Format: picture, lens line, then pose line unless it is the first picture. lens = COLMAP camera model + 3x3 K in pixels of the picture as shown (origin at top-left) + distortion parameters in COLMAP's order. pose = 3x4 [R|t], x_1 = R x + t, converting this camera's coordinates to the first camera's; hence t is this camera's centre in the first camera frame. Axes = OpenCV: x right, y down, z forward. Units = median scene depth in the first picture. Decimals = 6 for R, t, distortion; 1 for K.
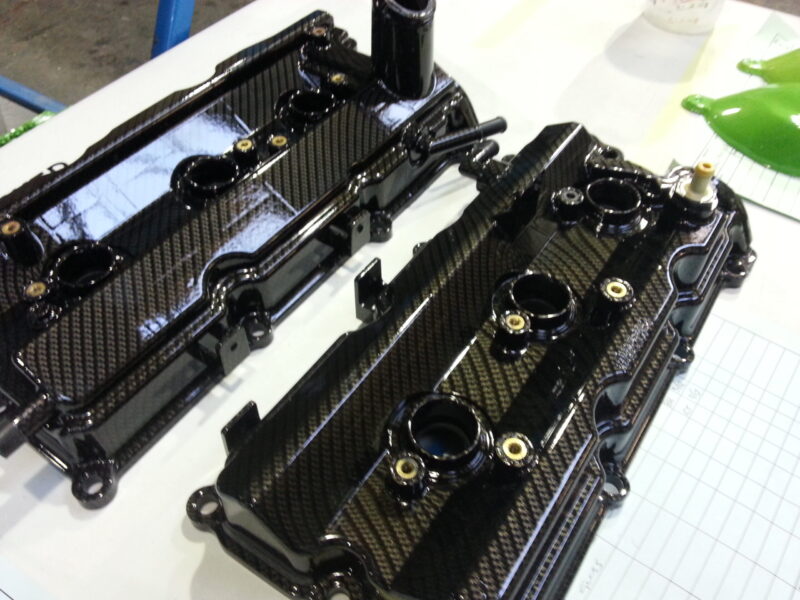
lens RADIAL K [[655.2, 0, 400.0], [0, 655.2, 300.0], [0, 0, 1]] dist [0.012074, -0.004902]
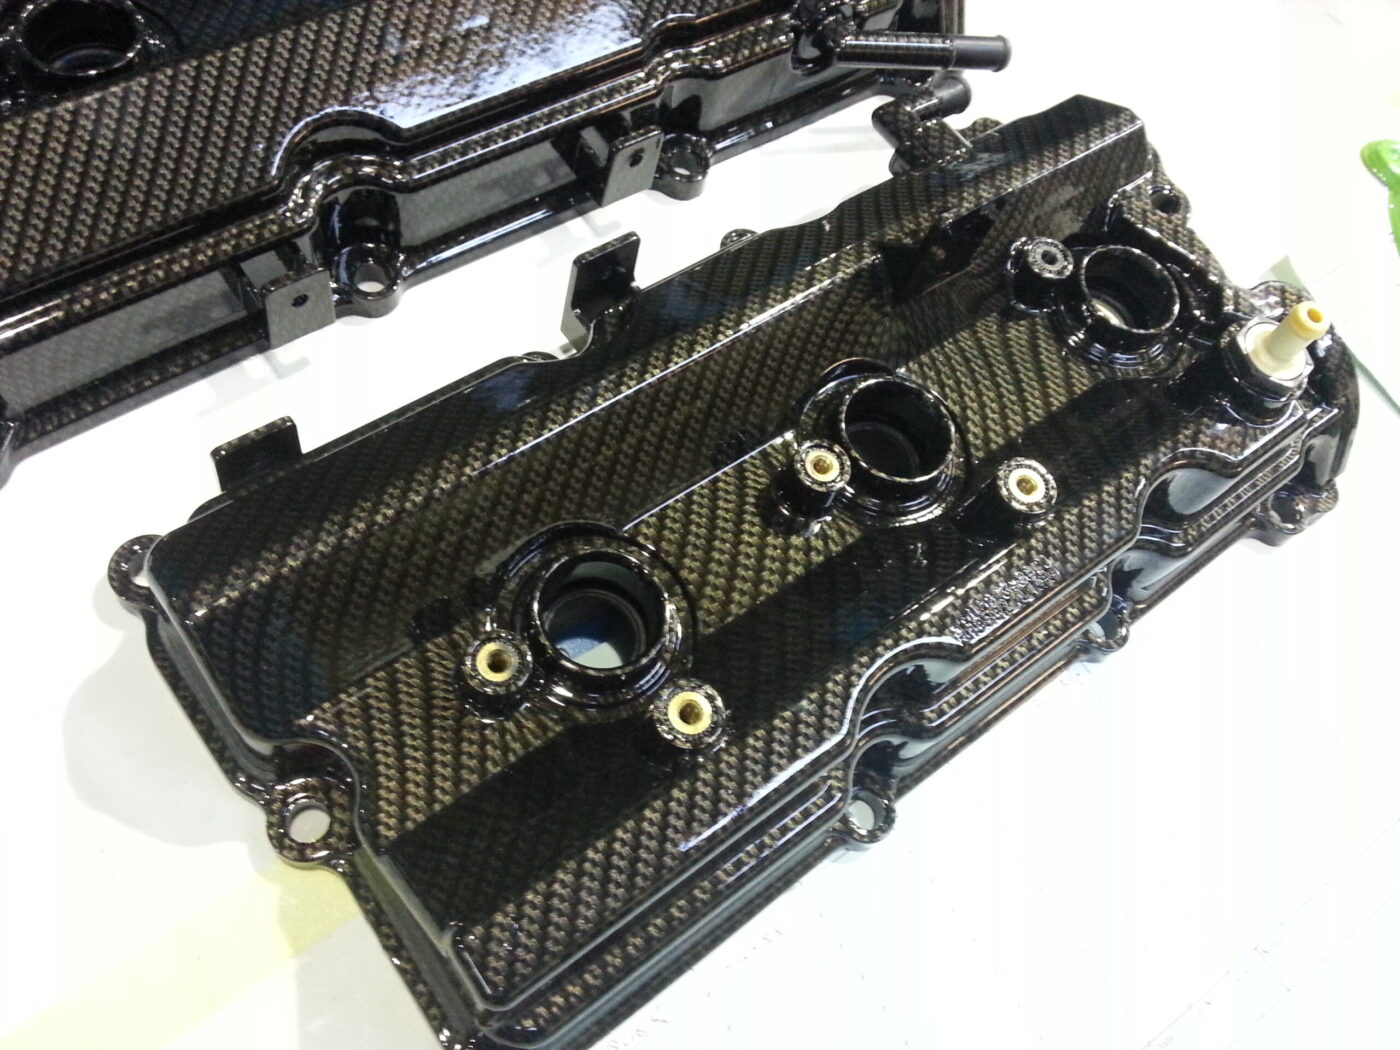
lens RADIAL K [[1181.2, 0, 700.0], [0, 1181.2, 525.0], [0, 0, 1]] dist [-0.006160, -0.004016]
pose [[0.929317, 0.368177, 0.028567, 0.064753], [-0.365538, 0.906146, 0.212793, -0.069639], [0.052459, -0.208195, 0.976680, 0.076030]]
